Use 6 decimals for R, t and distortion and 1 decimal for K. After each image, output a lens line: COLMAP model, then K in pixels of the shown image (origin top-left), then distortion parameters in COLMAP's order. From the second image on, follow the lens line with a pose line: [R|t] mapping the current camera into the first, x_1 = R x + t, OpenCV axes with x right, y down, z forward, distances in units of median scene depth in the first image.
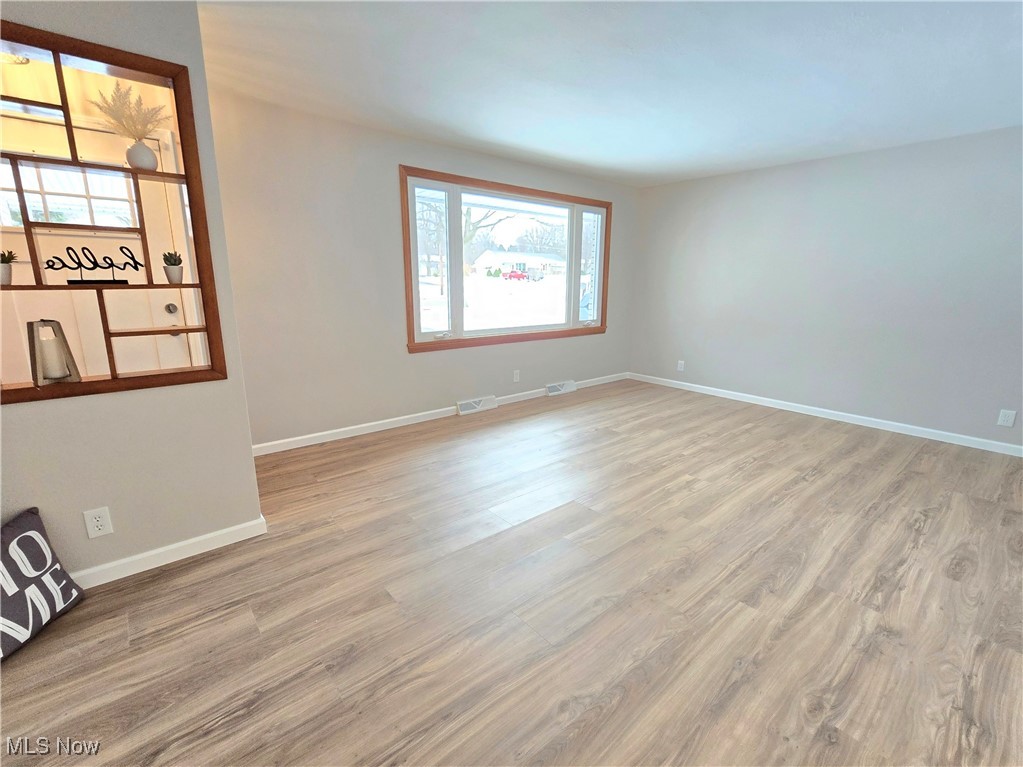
lens RADIAL K [[447.2, 0, 512.4], [0, 447.2, 386.5], [0, 0, 1]] dist [-0.008166, 0.005378]
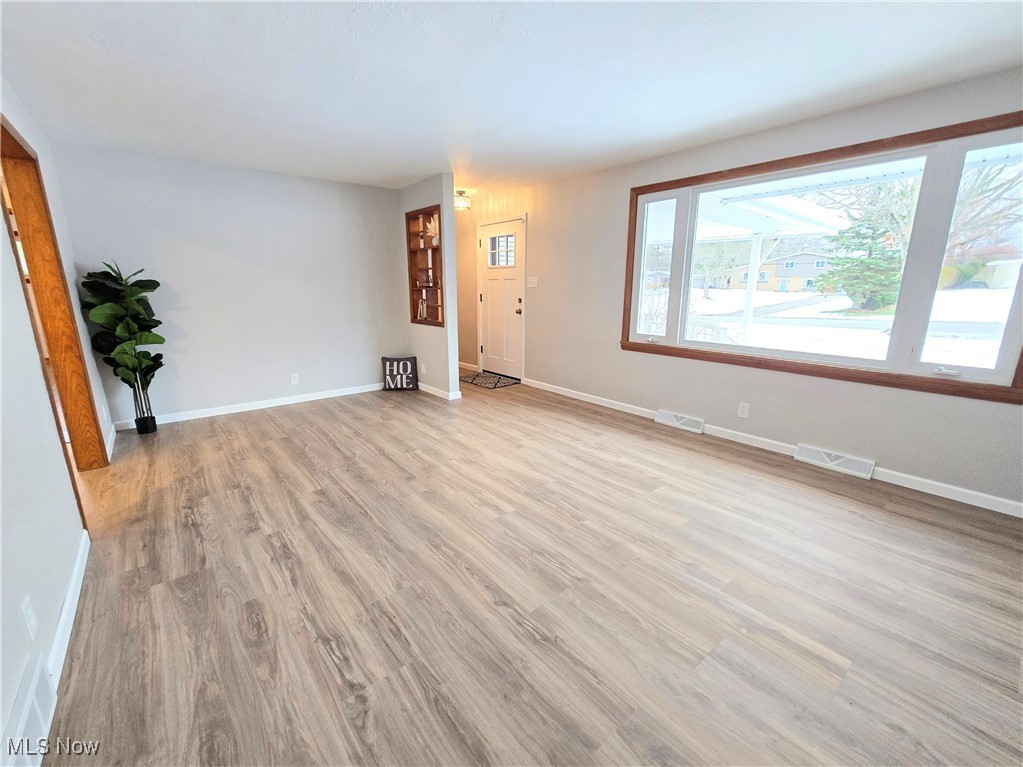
lens RADIAL K [[419.0, 0, 511.0], [0, 419.0, 385.1], [0, 0, 1]] dist [-0.001743, -0.000081]
pose [[0.010076, 0.223474, -0.974658, 1.459060], [-0.232851, 0.948437, 0.215054, -0.262287], [0.972460, 0.224783, 0.061592, 1.149372]]
